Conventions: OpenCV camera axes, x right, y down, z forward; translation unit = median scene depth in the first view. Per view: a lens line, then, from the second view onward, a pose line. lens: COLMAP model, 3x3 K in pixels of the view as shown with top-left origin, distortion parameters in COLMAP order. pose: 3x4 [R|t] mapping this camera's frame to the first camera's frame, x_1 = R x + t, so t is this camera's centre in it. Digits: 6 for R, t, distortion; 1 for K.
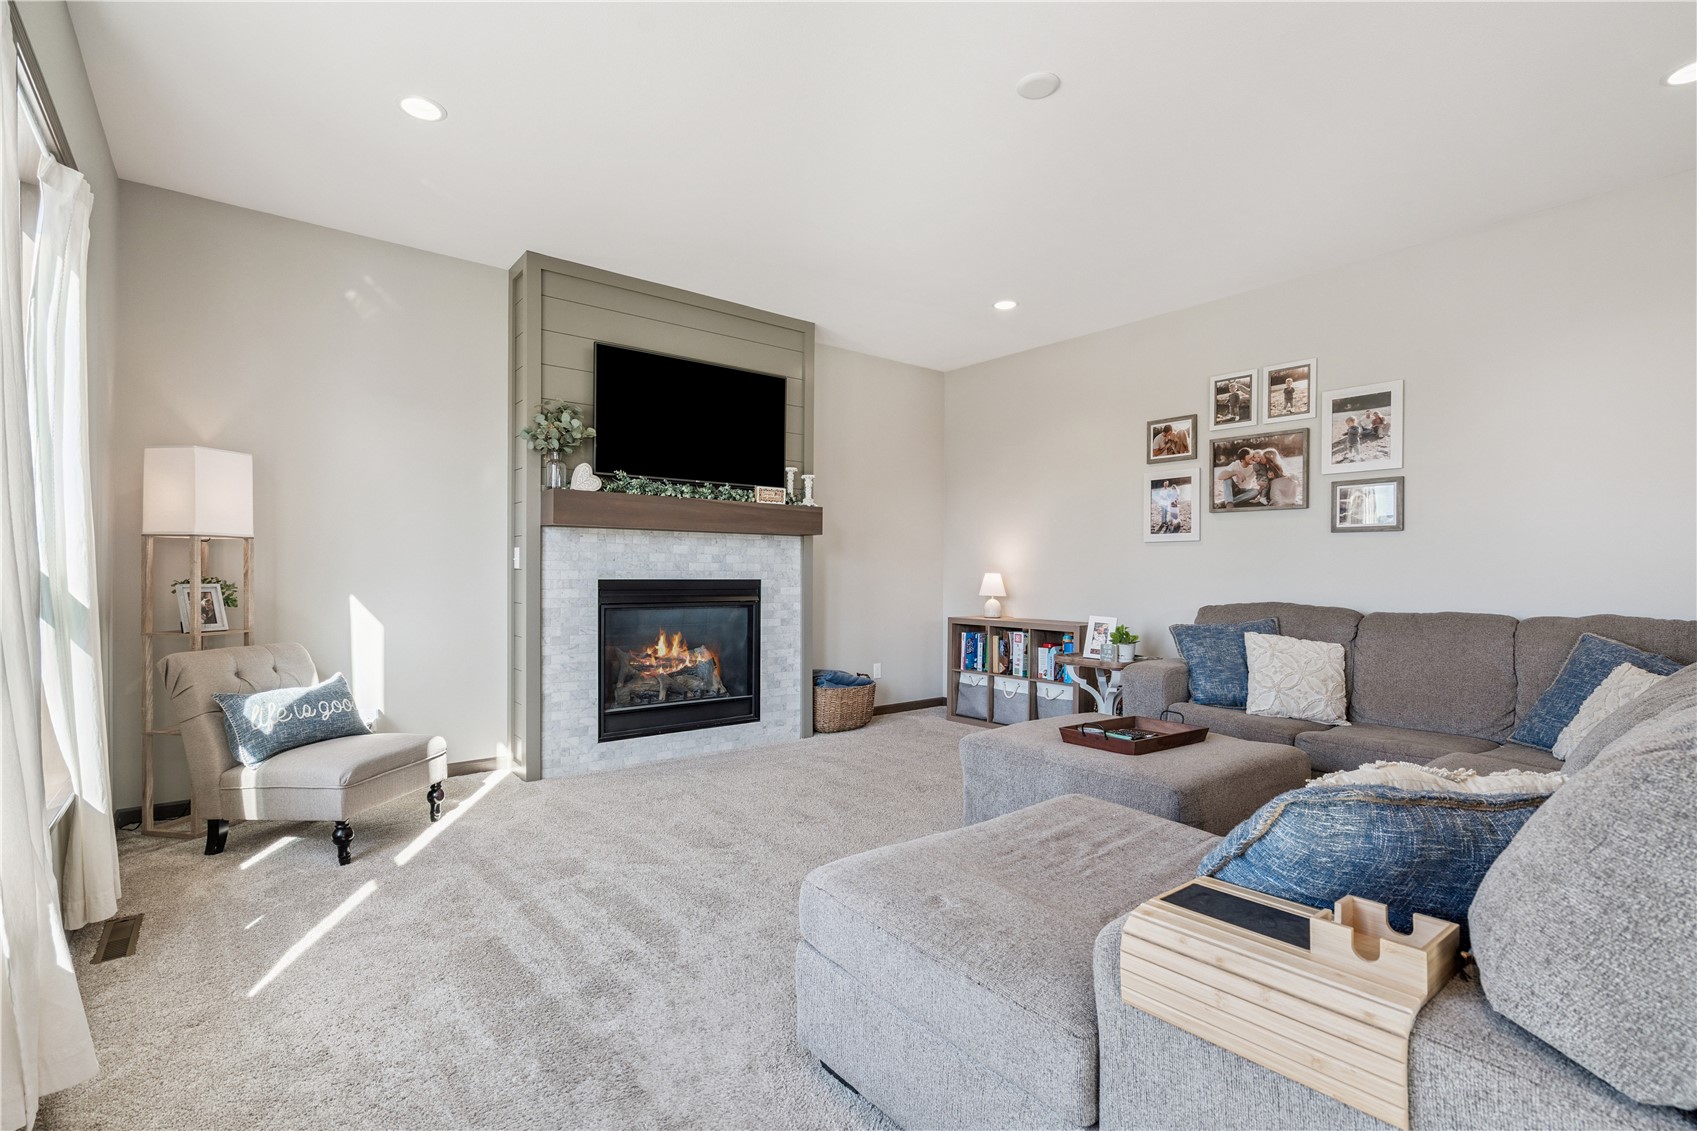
lens RADIAL K [[780.5, 0, 817.9], [0, 780.5, 570.7], [0, 0, 1]] dist [-0.001696, 0.001639]
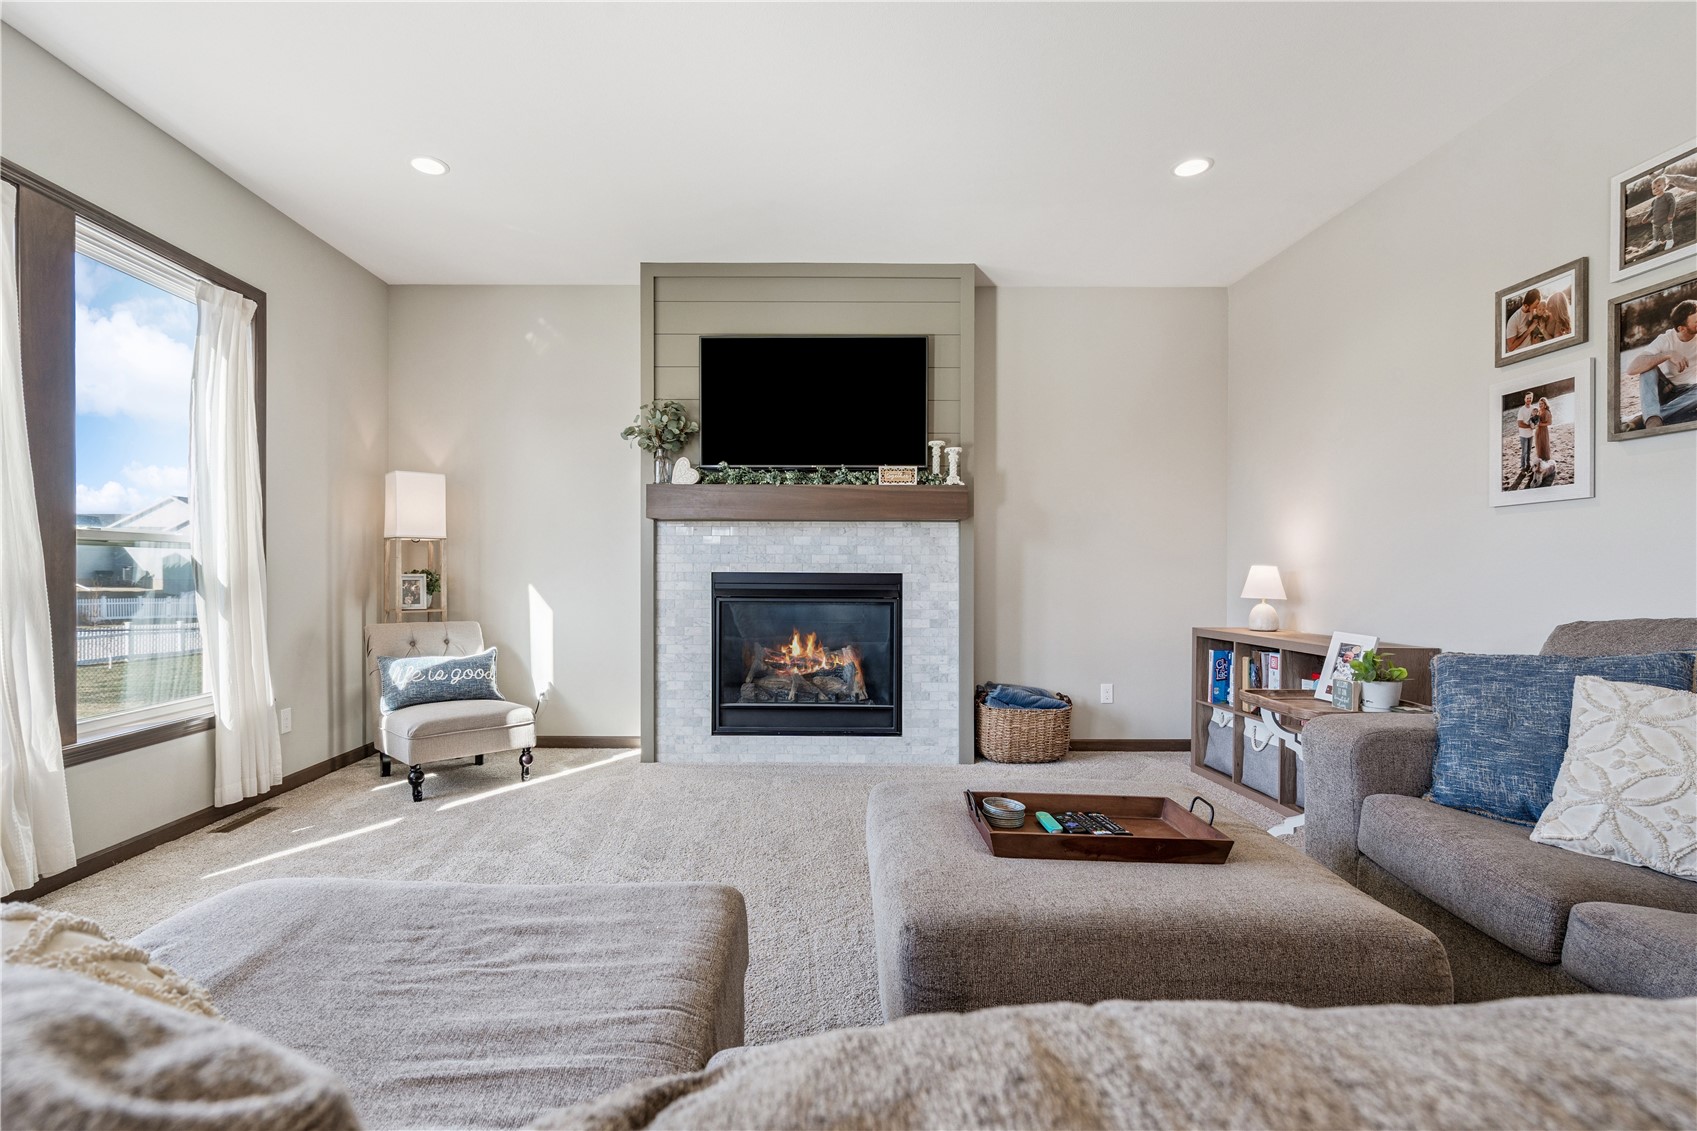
lens RADIAL K [[780.5, 0, 846.4], [0, 780.5, 572.1], [0, 0, 1]] dist [-0.001696, 0.001639]
pose [[0.784625, -0.002868, -0.619964, 0.439350], [0.000432, 0.999992, -0.004080, 0.013946], [0.619971, 0.002933, 0.784619, 0.293429]]
